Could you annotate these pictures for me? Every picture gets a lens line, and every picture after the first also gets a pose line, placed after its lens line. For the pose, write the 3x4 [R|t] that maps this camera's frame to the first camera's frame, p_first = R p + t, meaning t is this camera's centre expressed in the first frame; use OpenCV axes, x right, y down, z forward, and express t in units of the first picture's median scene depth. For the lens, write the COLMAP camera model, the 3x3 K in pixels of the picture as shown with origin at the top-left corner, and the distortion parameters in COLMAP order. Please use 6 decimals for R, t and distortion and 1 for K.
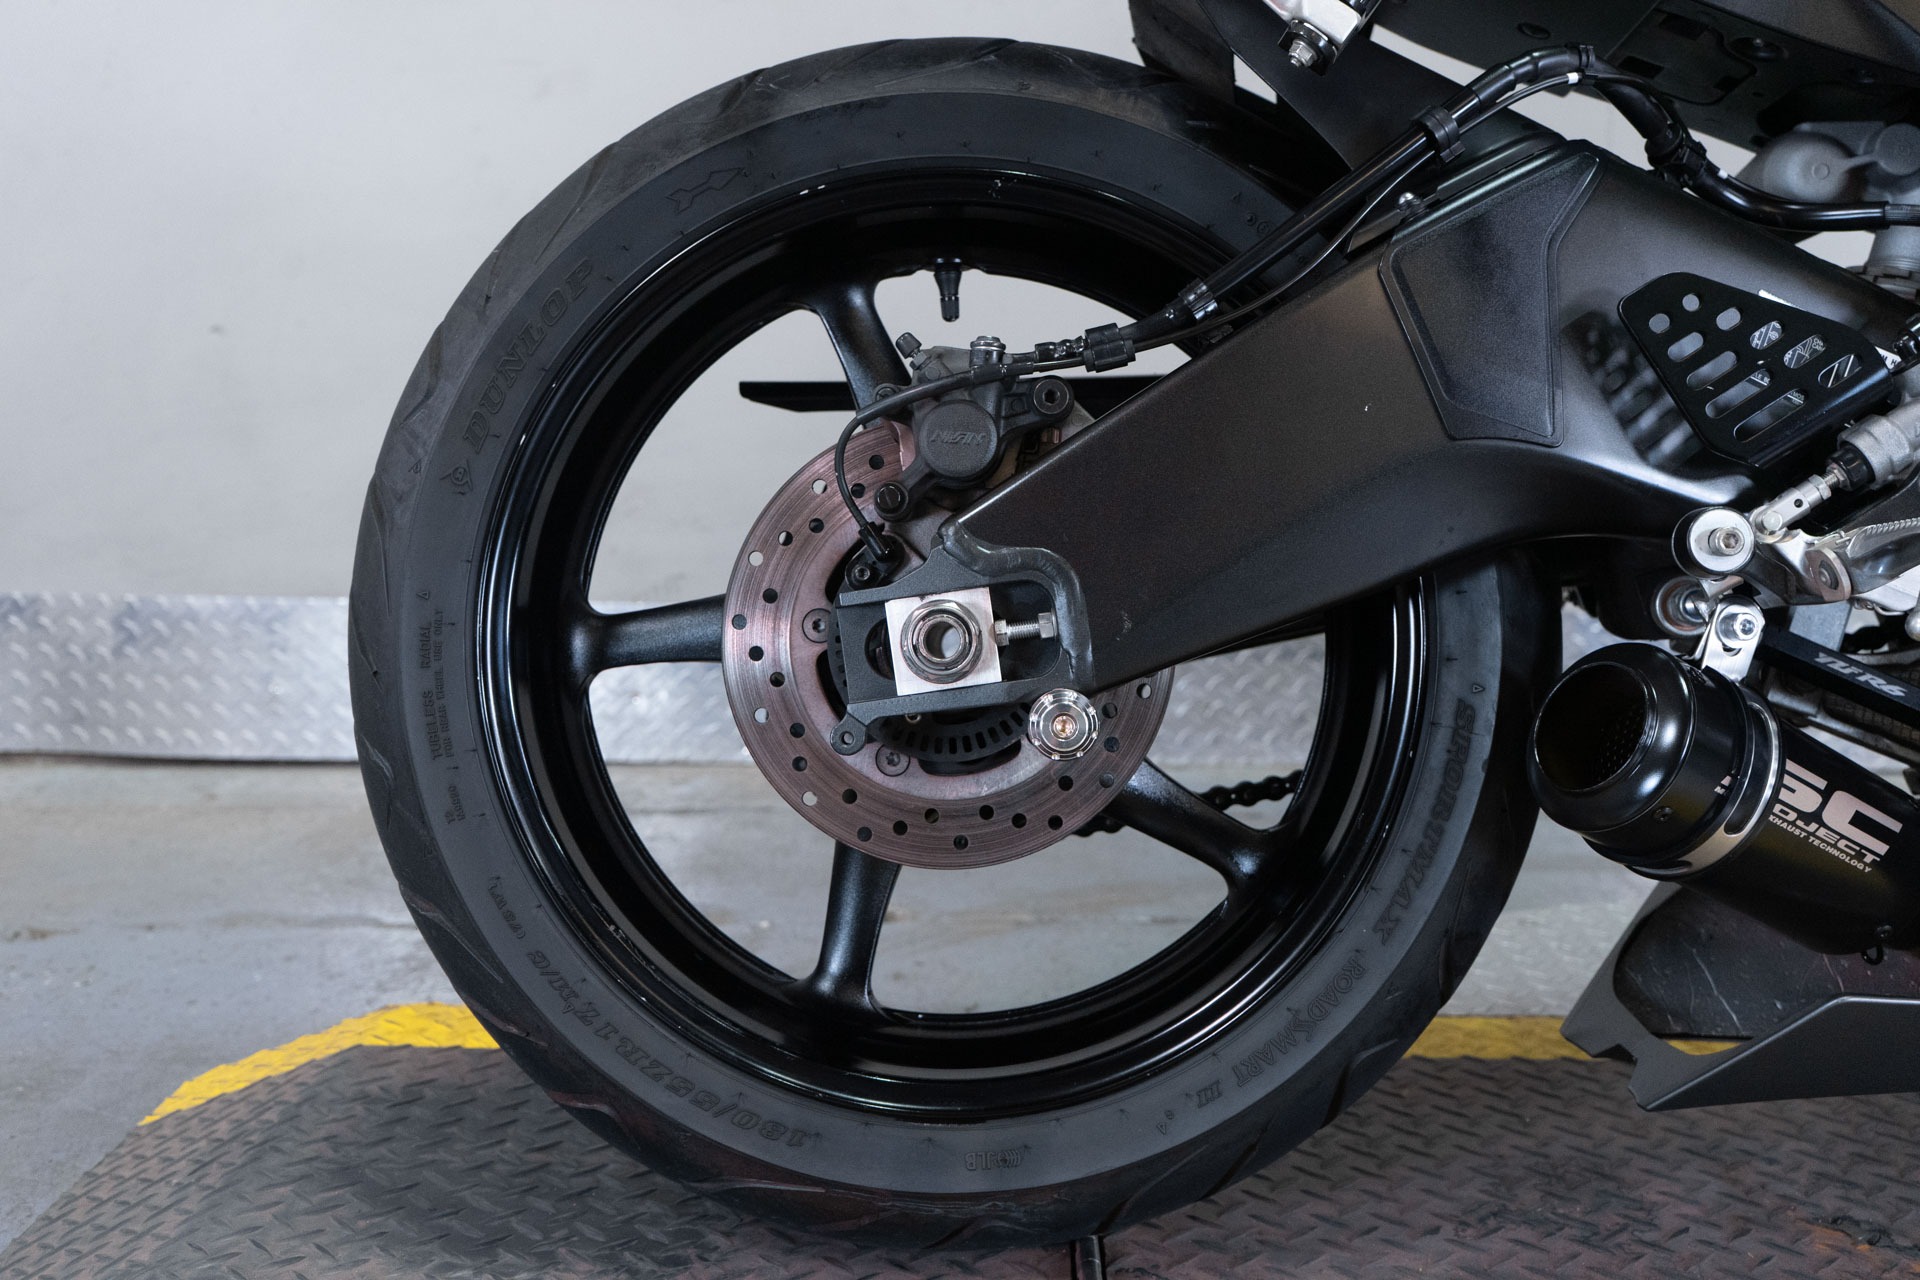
lens RADIAL K [[1975.1, 0, 967.9], [0, 1975.1, 646.4], [0, 0, 1]] dist [0.009055, 0.000000]
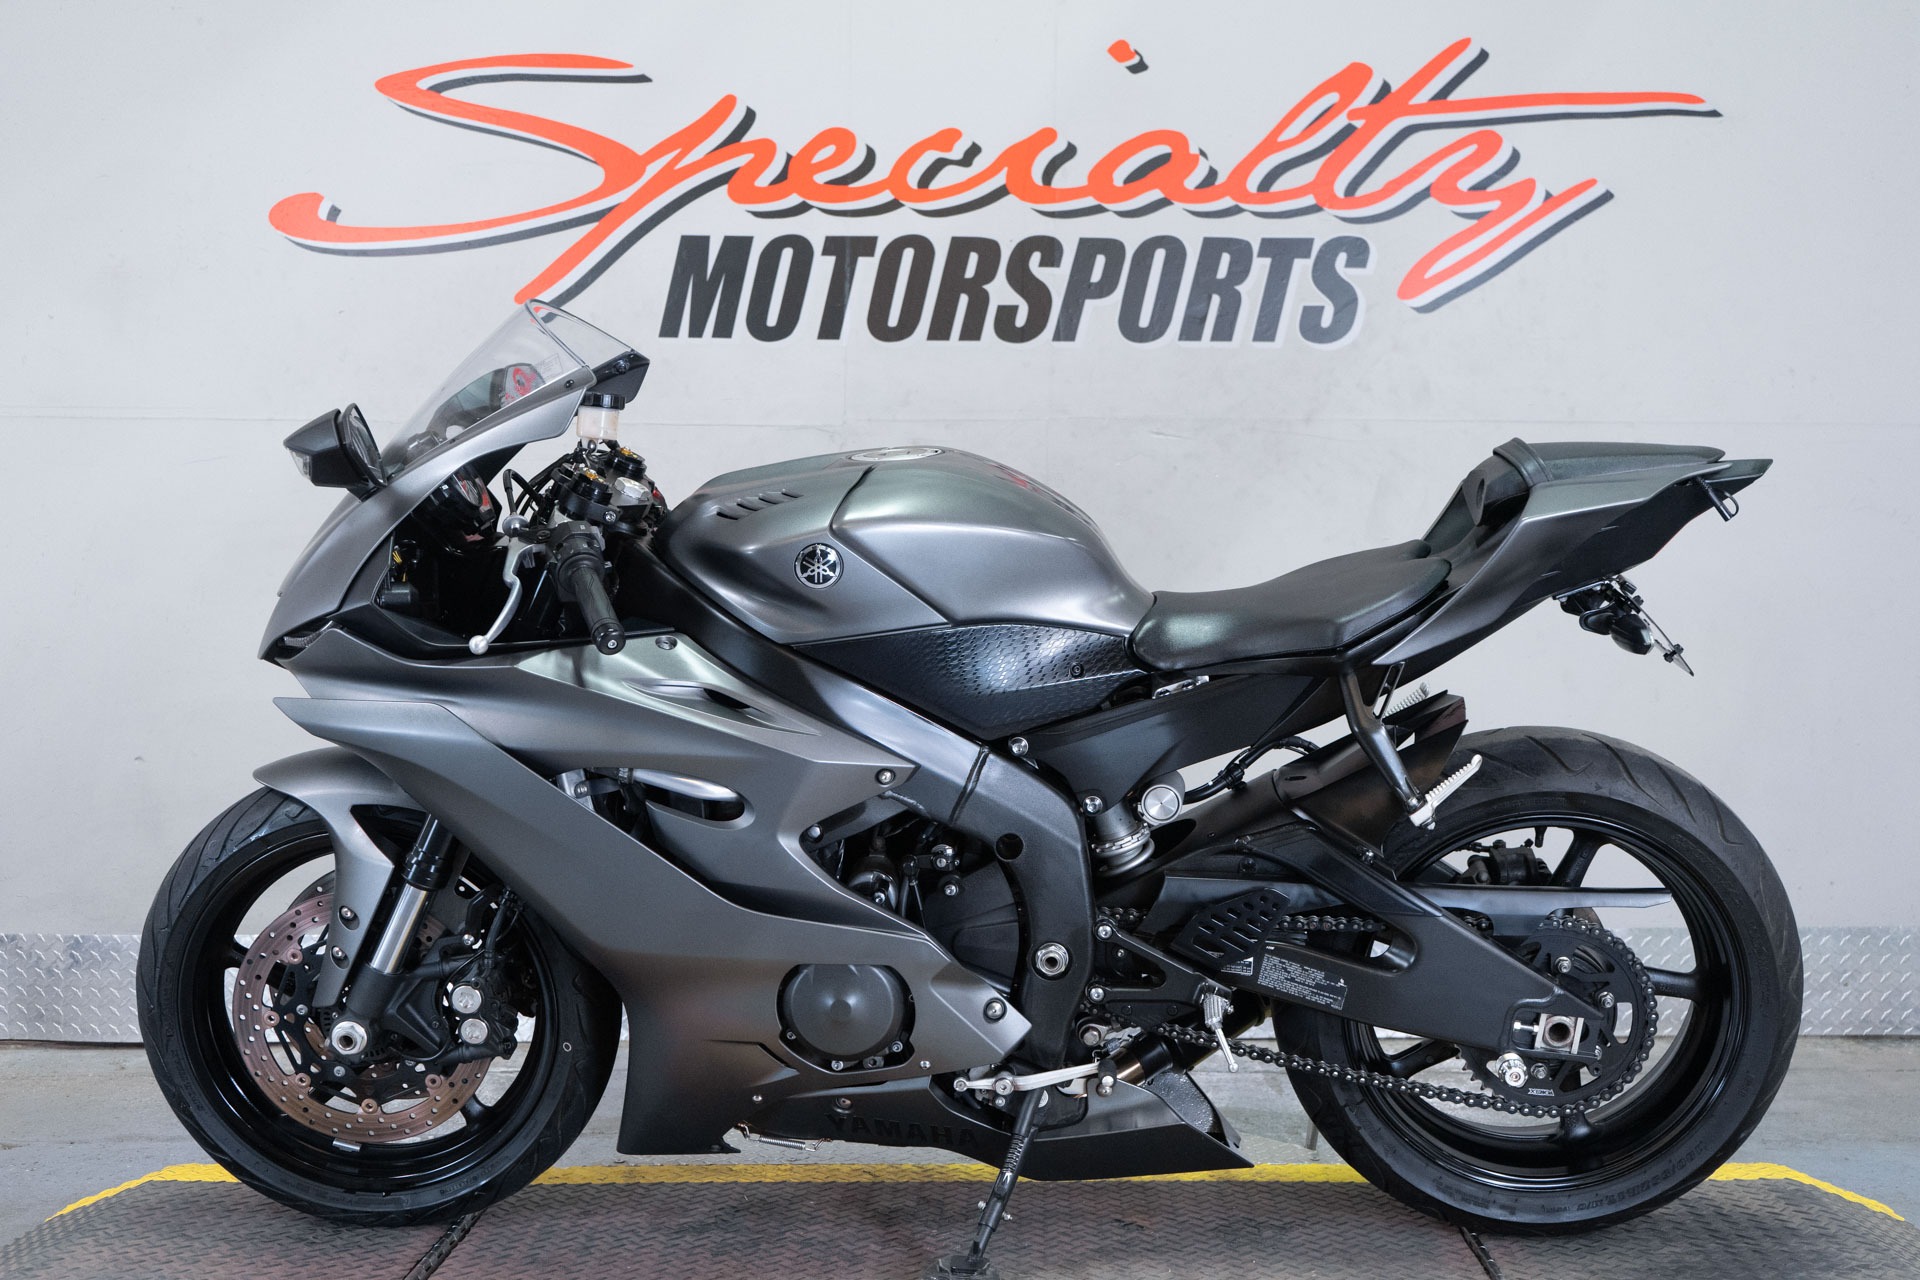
lens RADIAL K [[2236.2, 0, 967.2], [0, 2236.2, 626.1], [0, 0, 1]] dist [0.022582, 0.000000]
pose [[0.999014, -0.018598, -0.040305, 0.836340], [0.013388, 0.991957, -0.125862, -0.086754], [0.042321, 0.125199, 0.991229, -1.777127]]
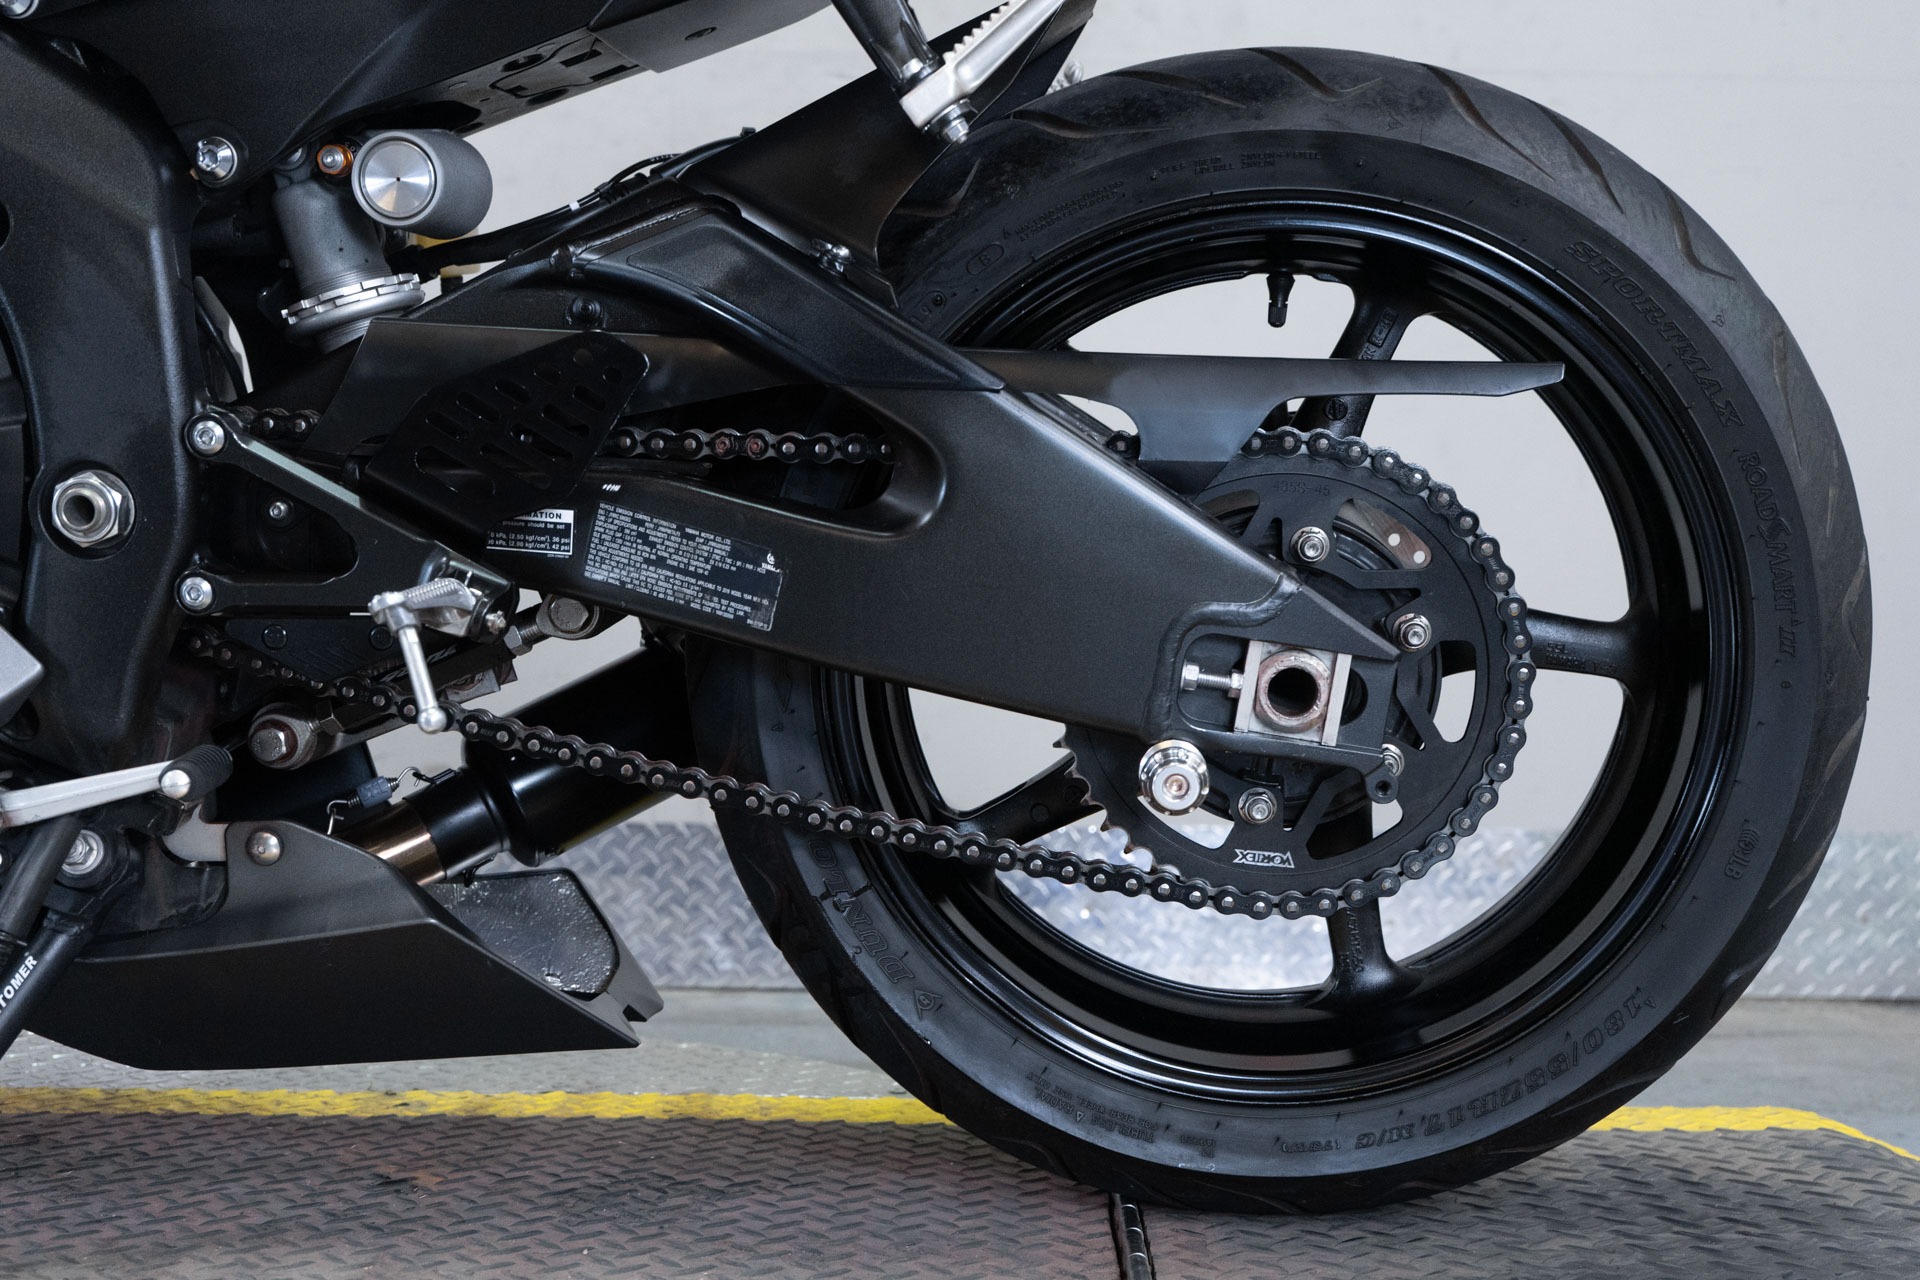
lens RADIAL K [[2169.4, 0, 950.3], [0, 2169.4, 653.5], [0, 0, 1]] dist [0.017605, 0.000000]
pose [[0.998967, -0.005877, -0.045062, 1.294786], [-0.002350, 0.983597, -0.180363, 0.235806], [0.045383, 0.180283, 0.982567, -0.135781]]
